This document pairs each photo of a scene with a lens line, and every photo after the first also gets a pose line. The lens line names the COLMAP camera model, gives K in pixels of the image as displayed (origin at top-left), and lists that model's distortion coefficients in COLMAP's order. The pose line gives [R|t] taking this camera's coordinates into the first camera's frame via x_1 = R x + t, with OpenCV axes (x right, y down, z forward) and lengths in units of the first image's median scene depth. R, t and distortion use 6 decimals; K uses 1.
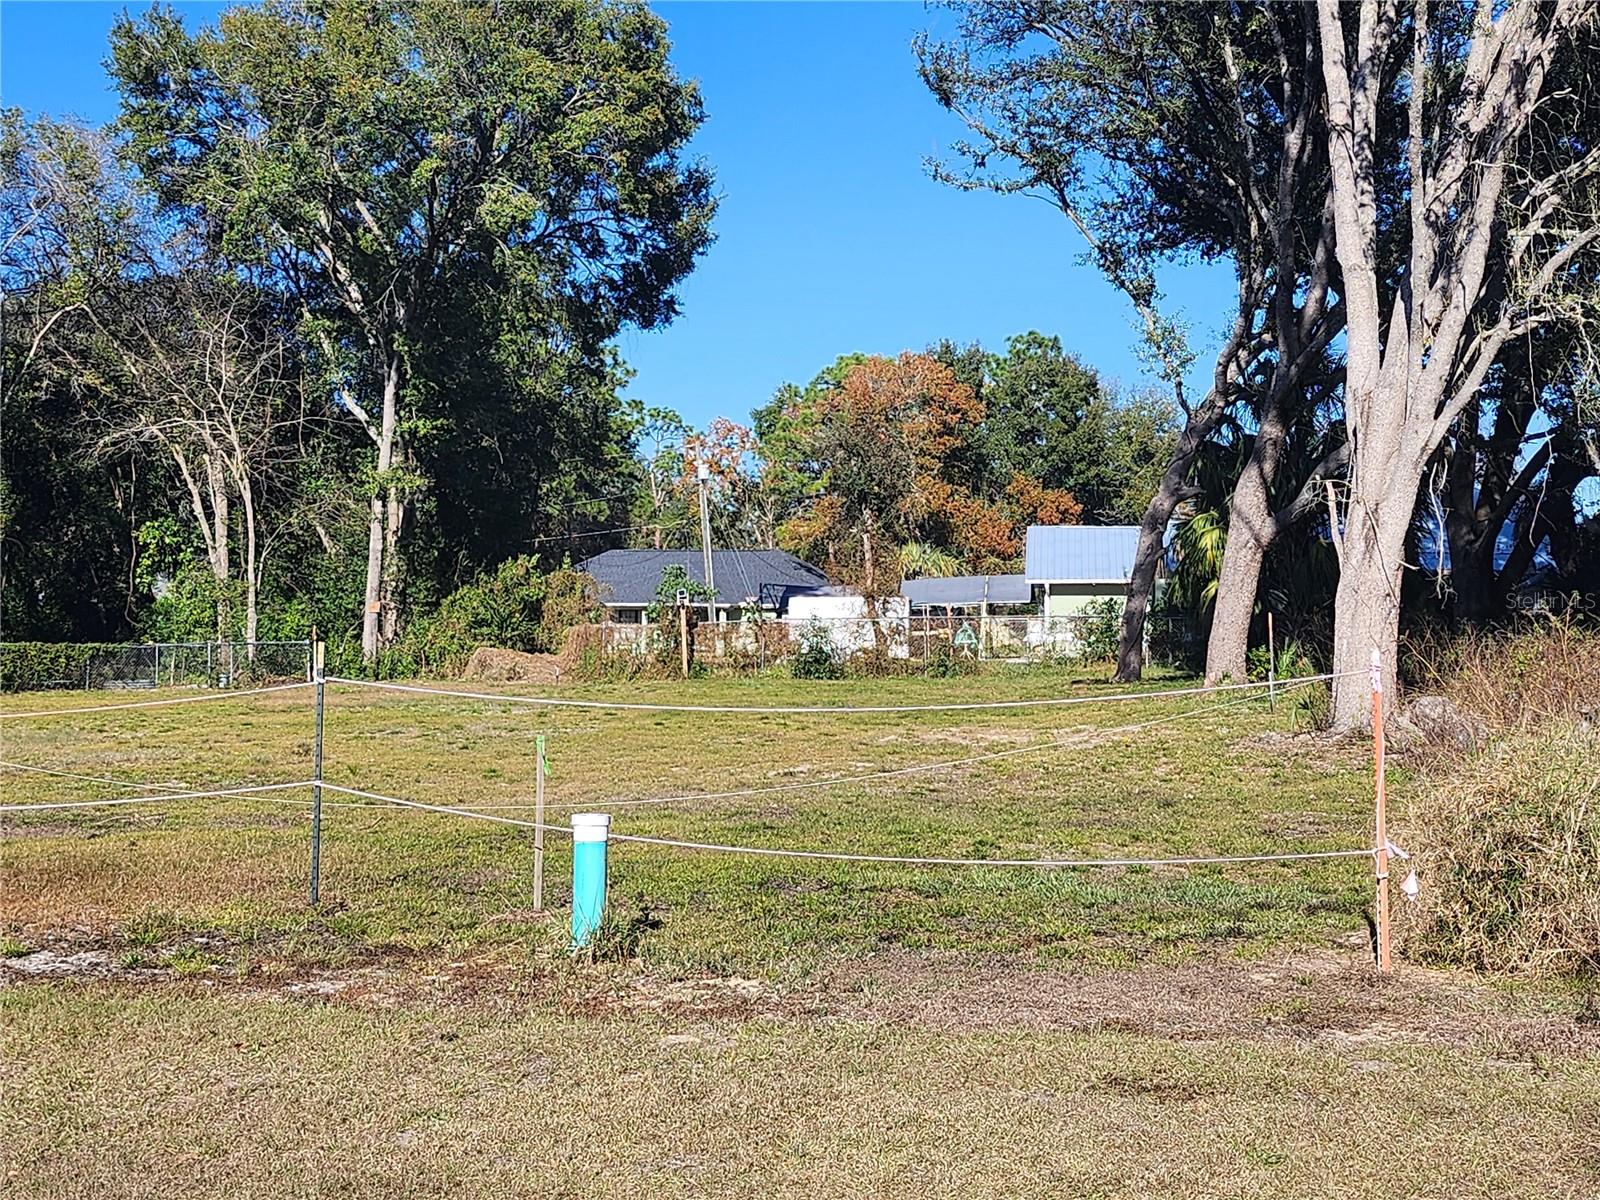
lens RADIAL K [[2424.6, 0, 800.0], [0, 2424.6, 600.0], [0, 0, 1]] dist [-0.022771, 1.234090]
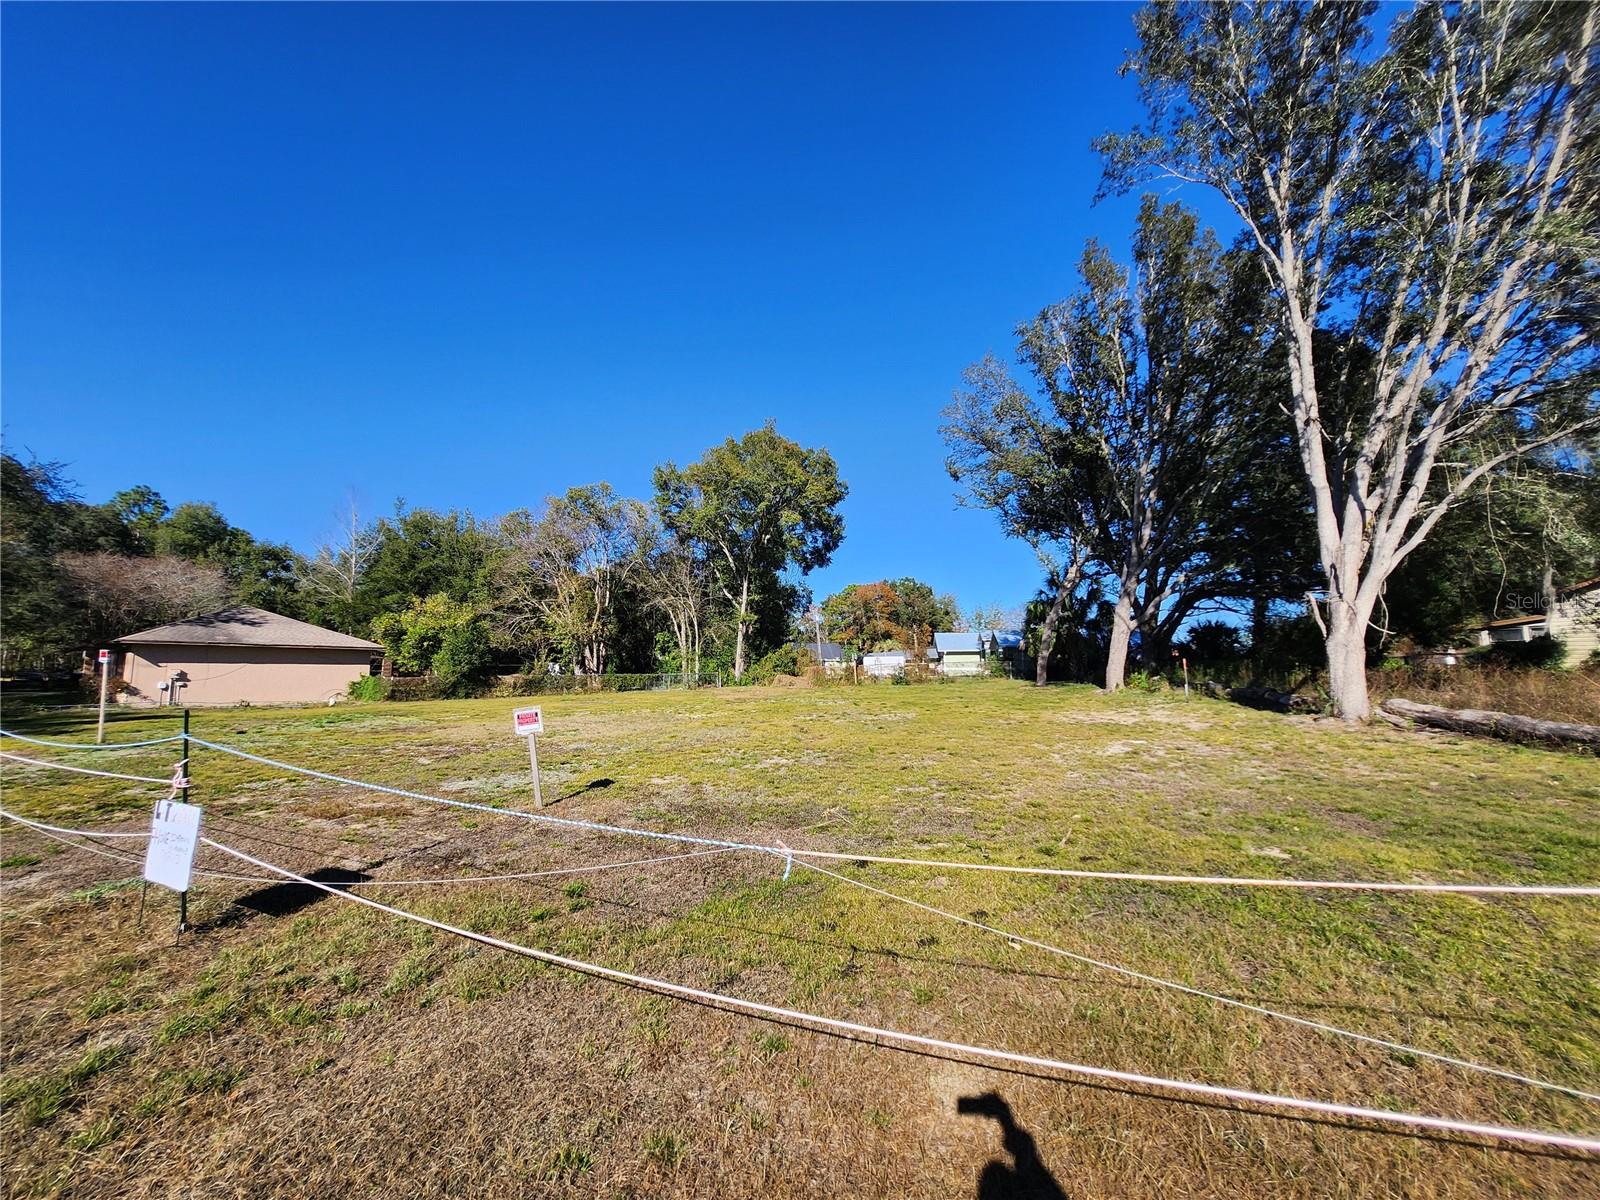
lens RADIAL K [[639.2, 0, 803.1], [0, 639.2, 601.8], [0, 0, 1]] dist [-0.021130, -0.000022]
pose [[0.999902, -0.011565, -0.007838, -0.089464], [0.010849, 0.996240, -0.085952, -0.000789], [0.008803, 0.085858, 0.996268, 0.230563]]
